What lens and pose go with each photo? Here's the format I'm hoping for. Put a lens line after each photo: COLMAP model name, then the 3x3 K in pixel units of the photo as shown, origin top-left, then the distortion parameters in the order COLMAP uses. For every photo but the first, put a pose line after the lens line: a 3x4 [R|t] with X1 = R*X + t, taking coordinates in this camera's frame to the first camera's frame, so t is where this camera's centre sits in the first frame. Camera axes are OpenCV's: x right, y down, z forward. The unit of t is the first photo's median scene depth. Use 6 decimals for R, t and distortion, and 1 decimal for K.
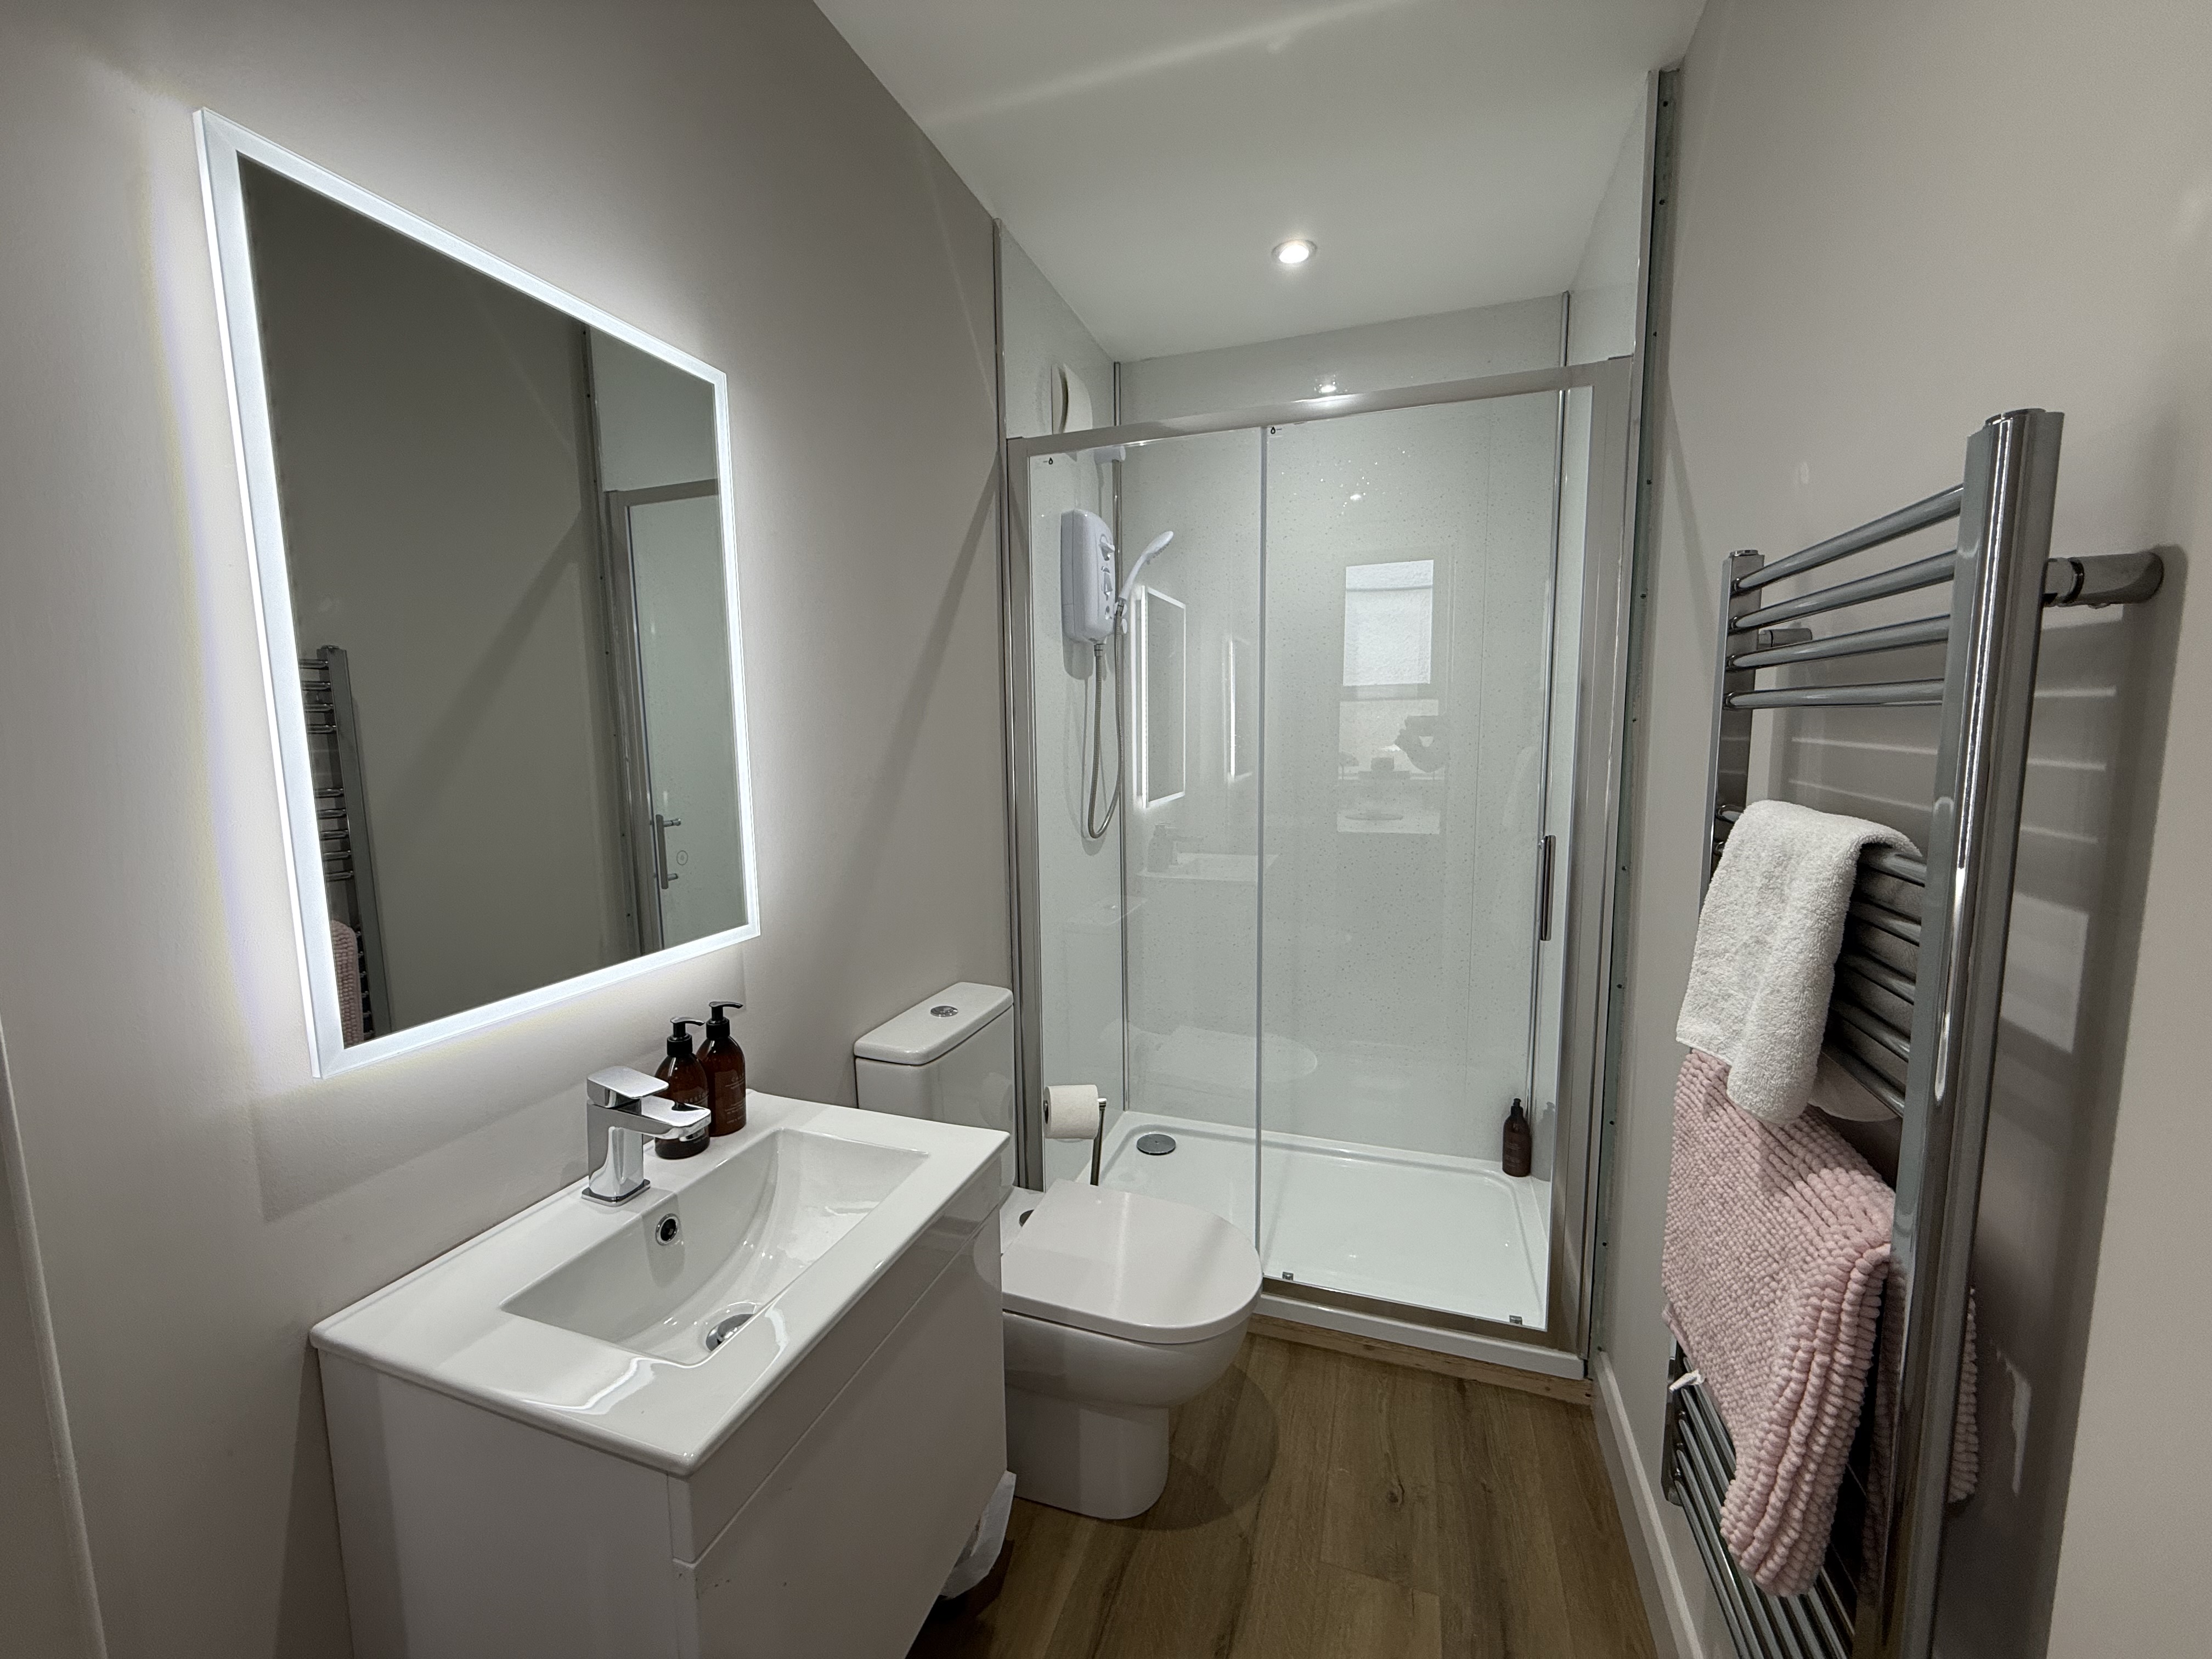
lens RADIAL K [[878.4, 0, 1088.1], [0, 878.4, 828.3], [0, 0, 1]] dist [-0.000372, -0.000588]
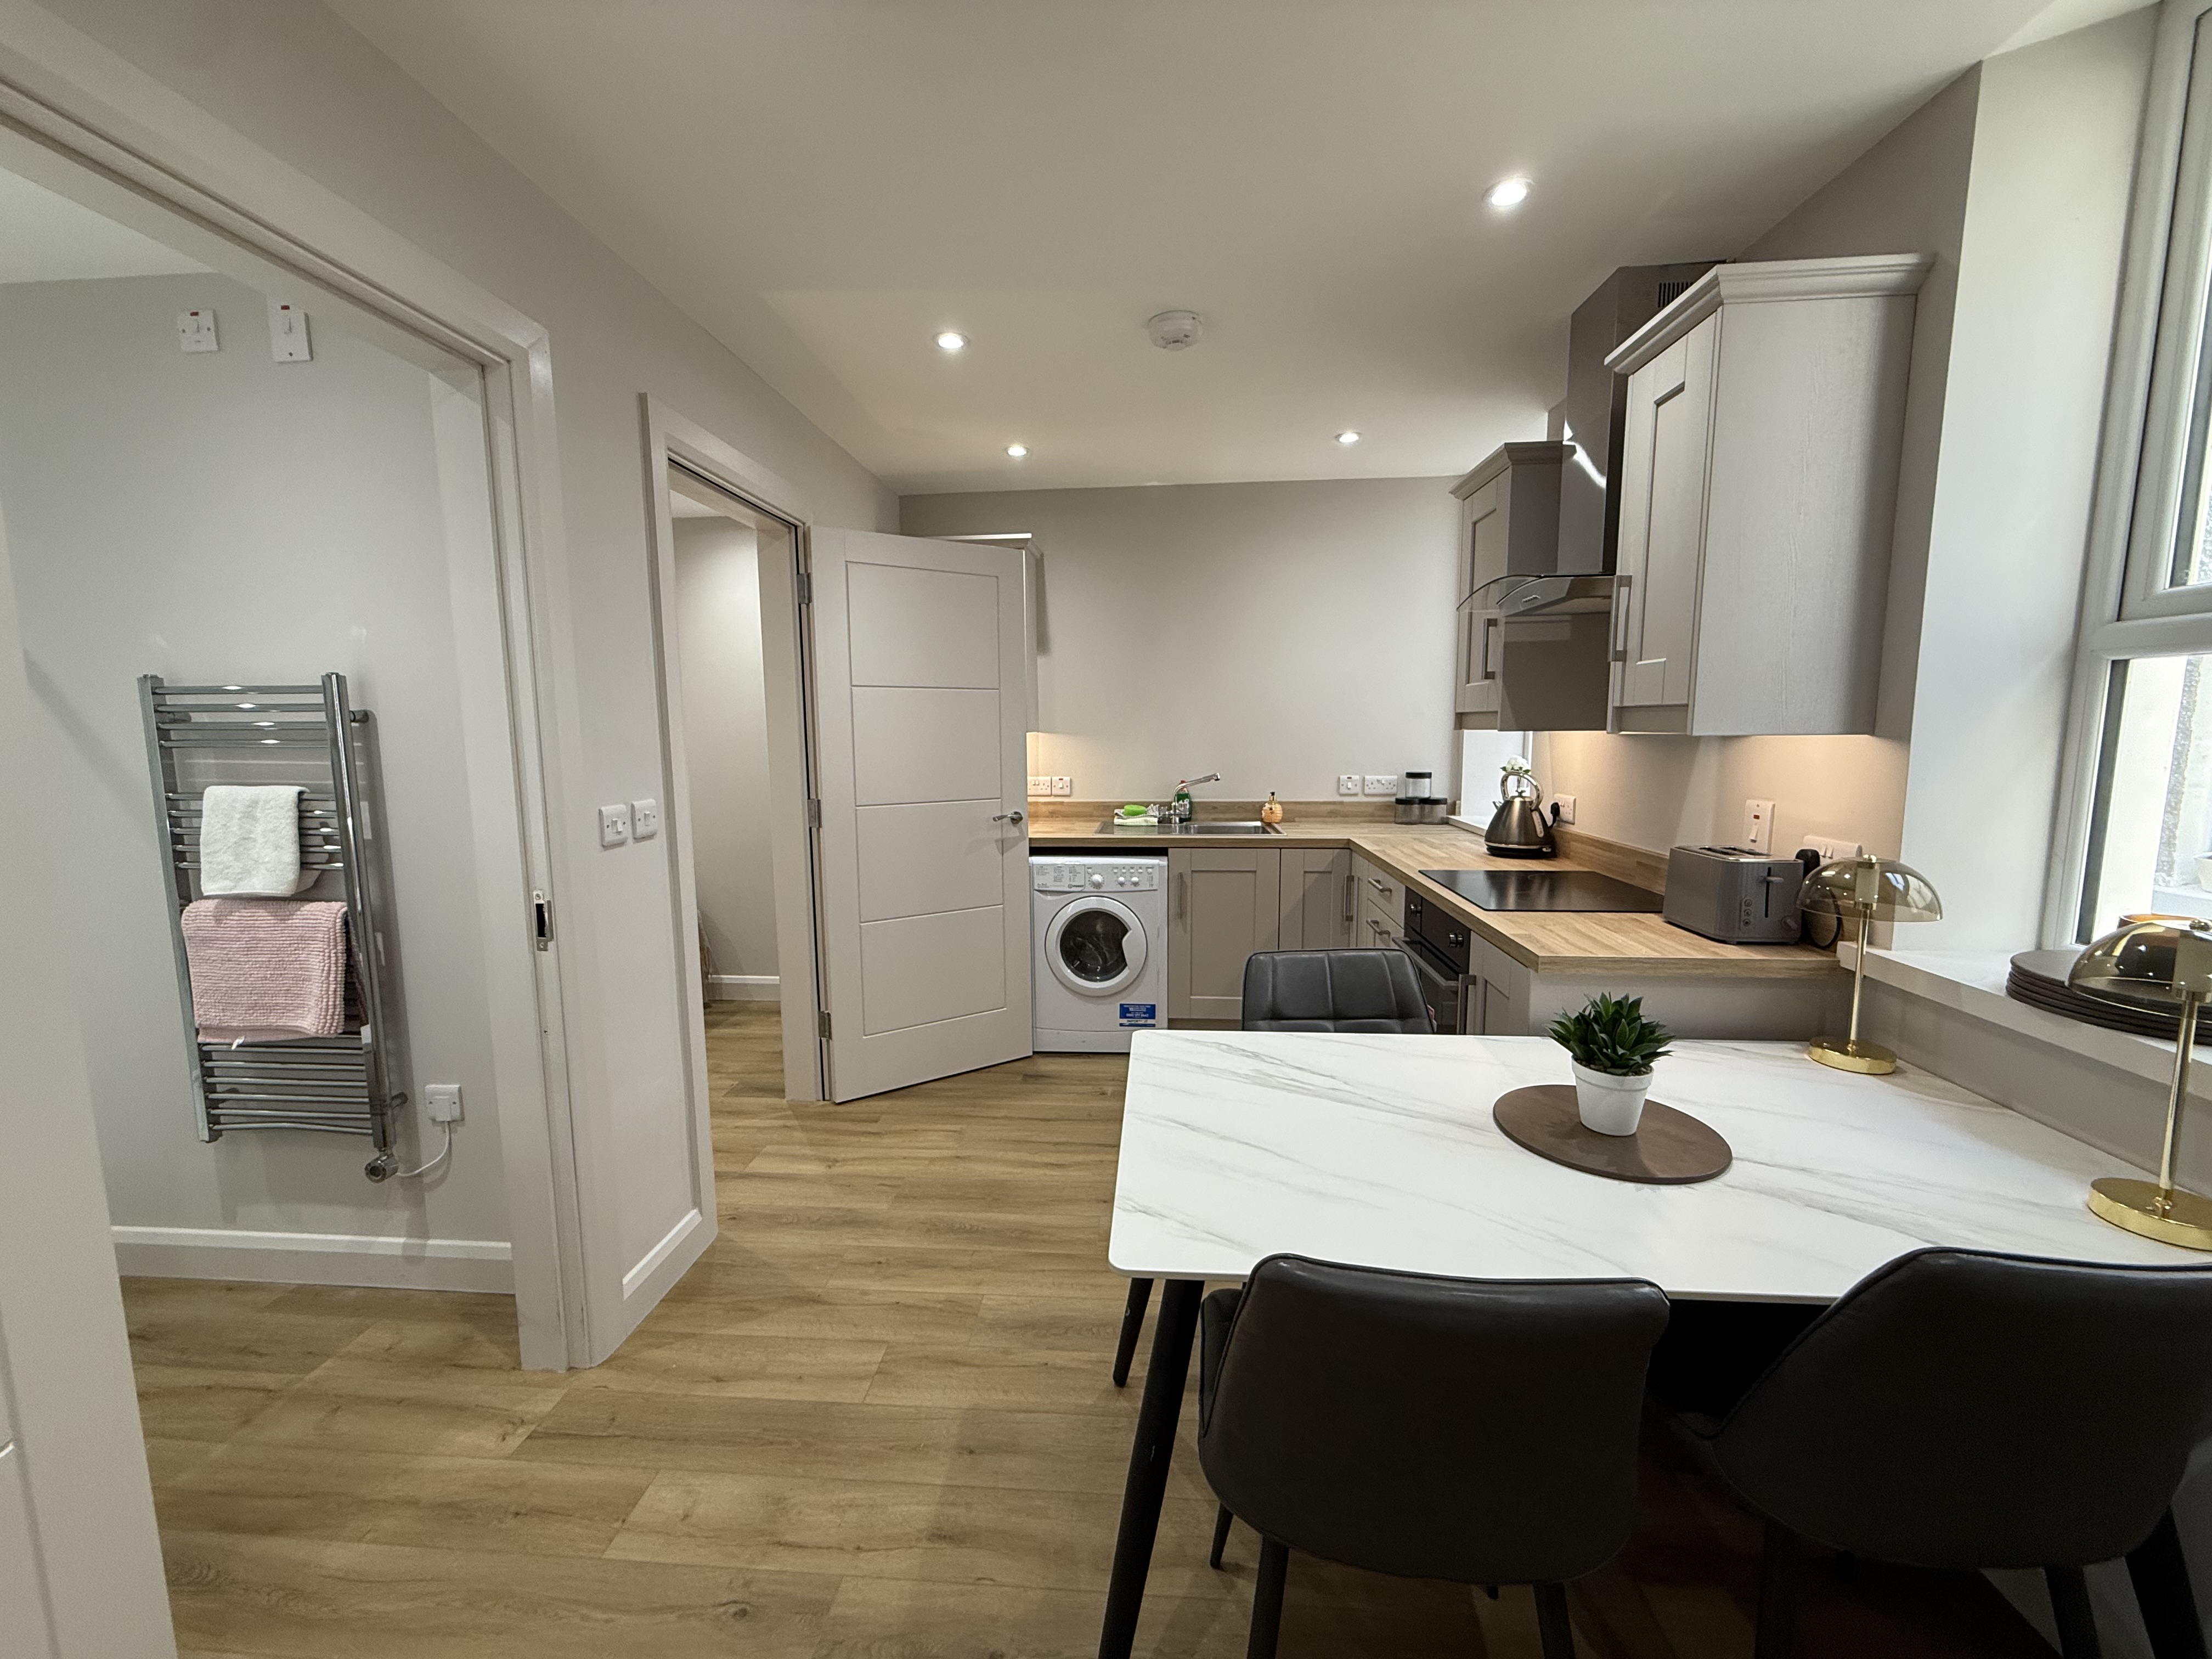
lens RADIAL K [[878.4, 0, 1094.6], [0, 878.4, 832.6], [0, 0, 1]] dist [-0.000372, -0.000588]
pose [[-0.261851, -0.095289, 0.960393, -2.005840], [0.125885, 0.983240, 0.131879, 0.074490], [-0.956863, 0.155431, -0.245467, -0.637768]]
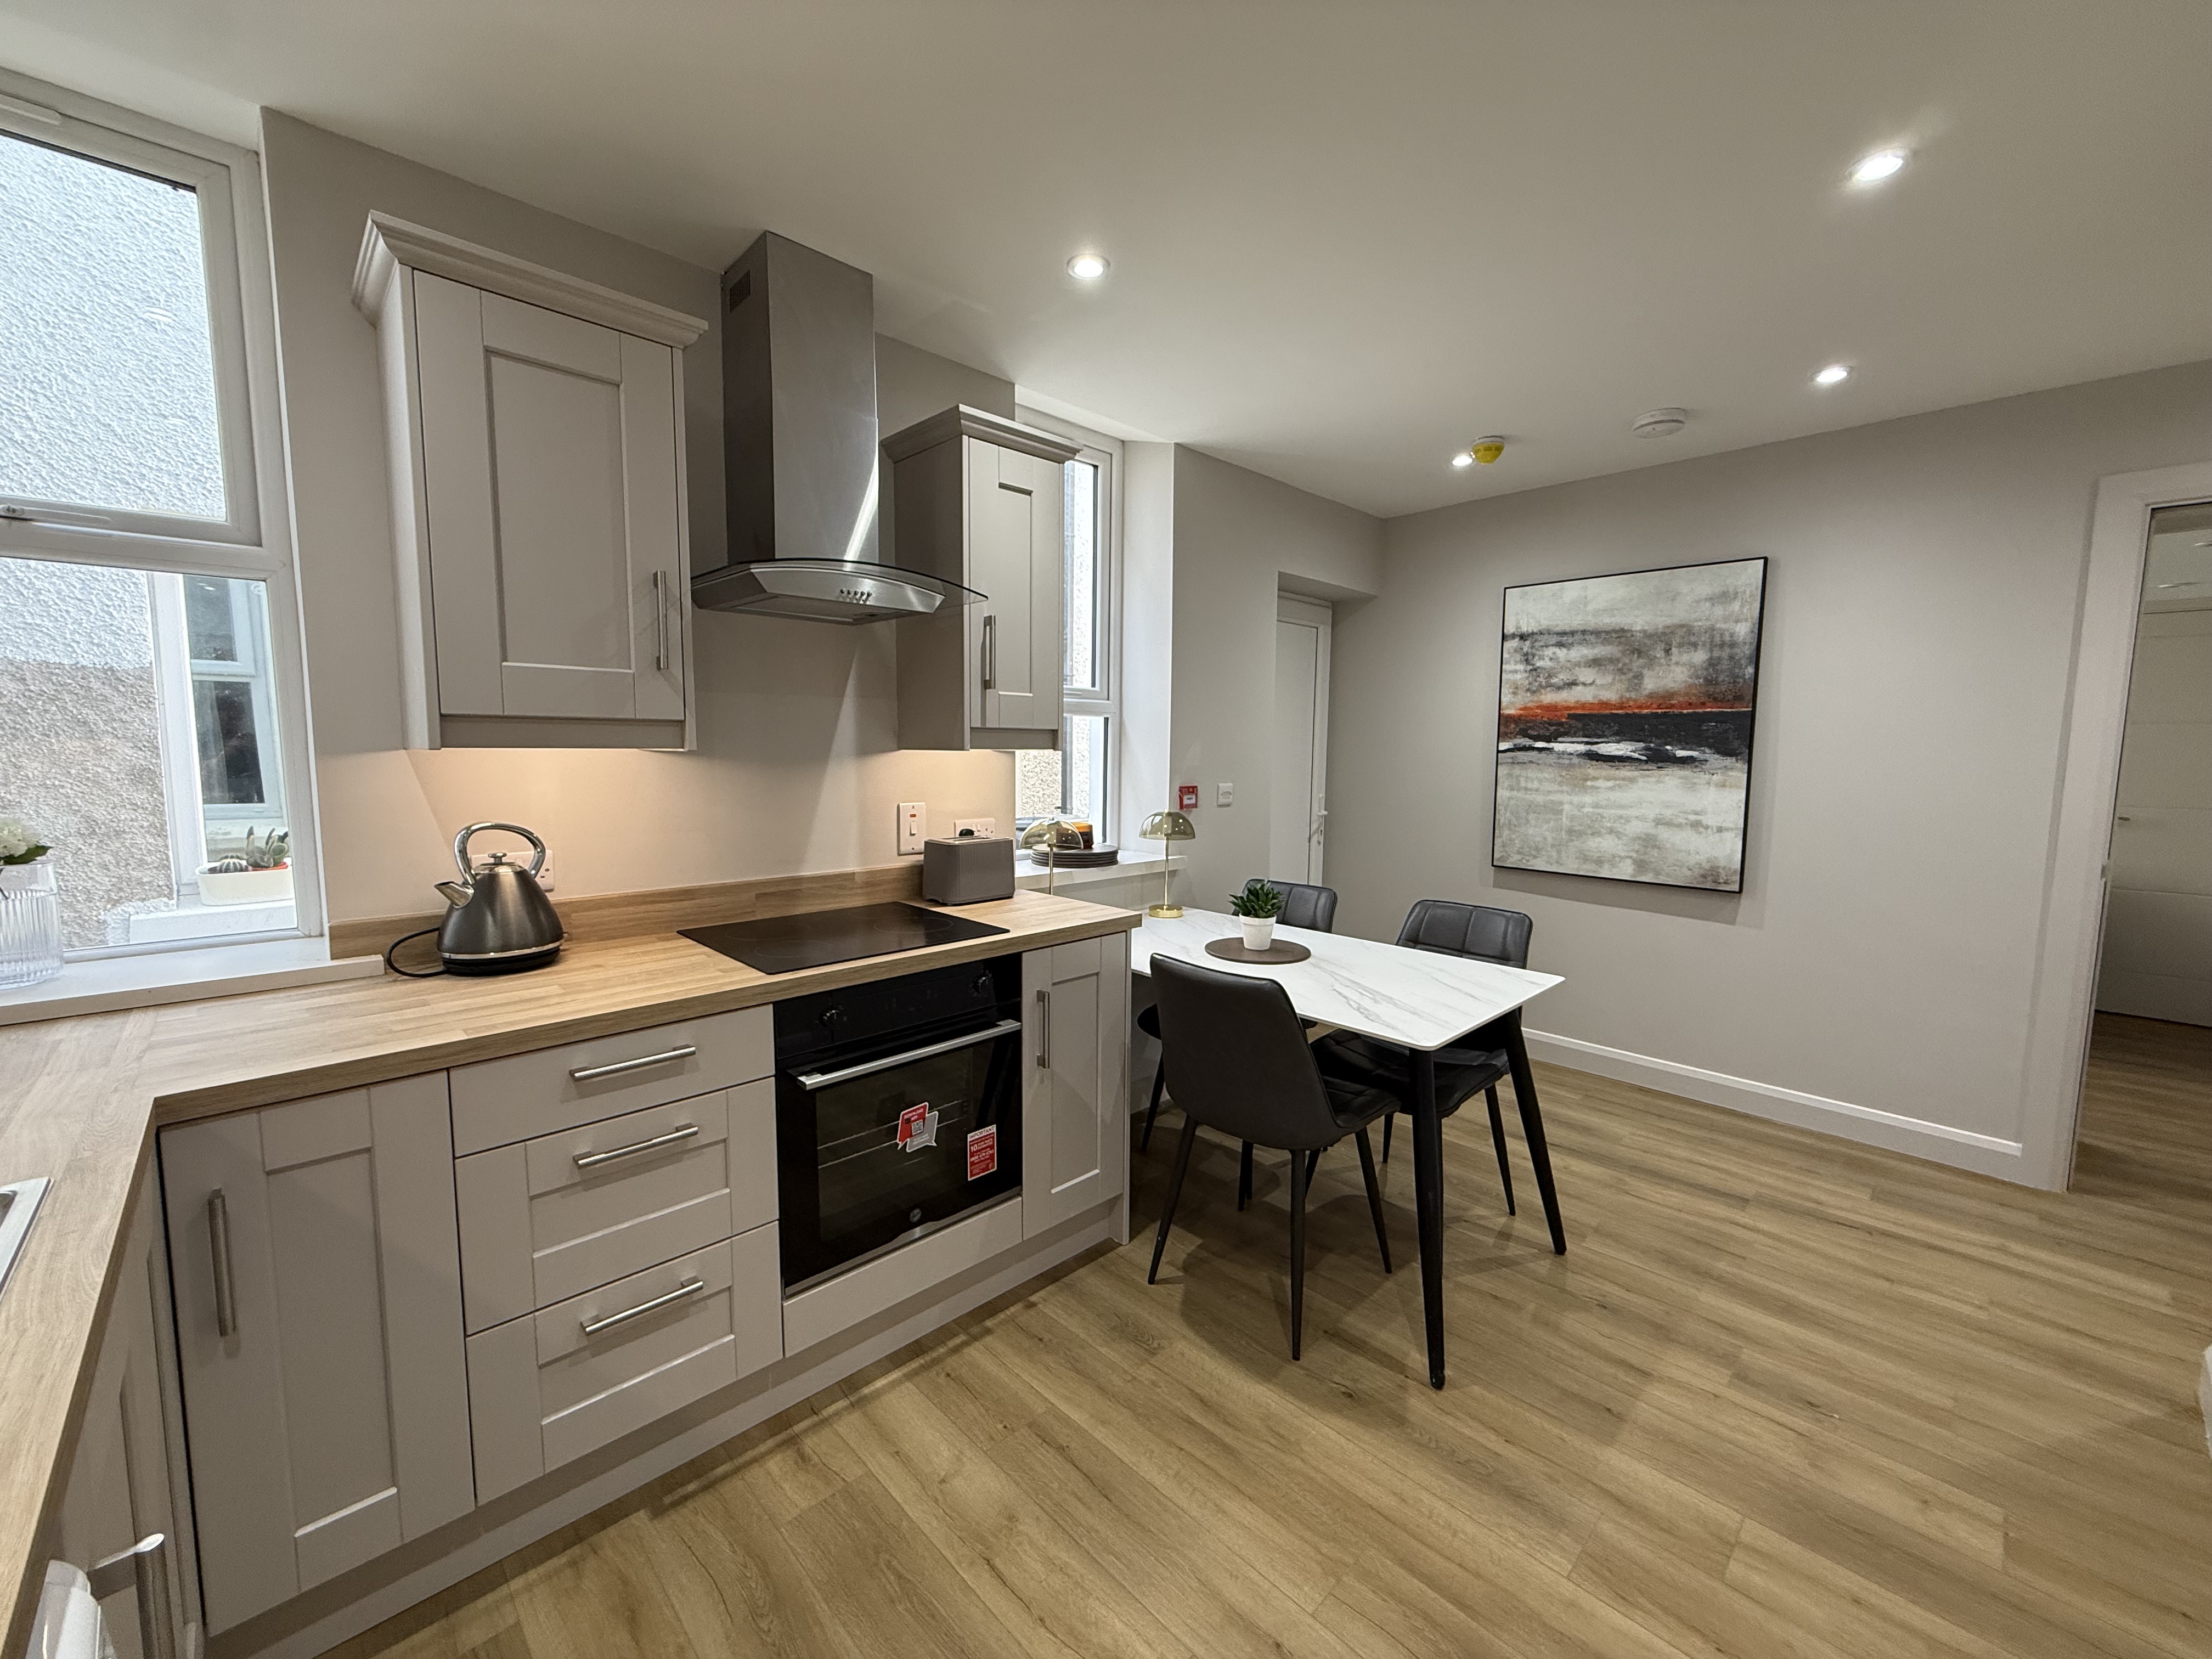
lens RADIAL K [[878.4, 0, 1097.1], [0, 878.4, 830.8], [0, 0, 1]] dist [-0.000372, -0.000588]
pose [[-0.443555, 0.104478, -0.890137, 1.887377], [-0.103496, 0.980567, 0.166664, 0.054358], [0.890252, 0.166050, -0.424122, -1.051208]]
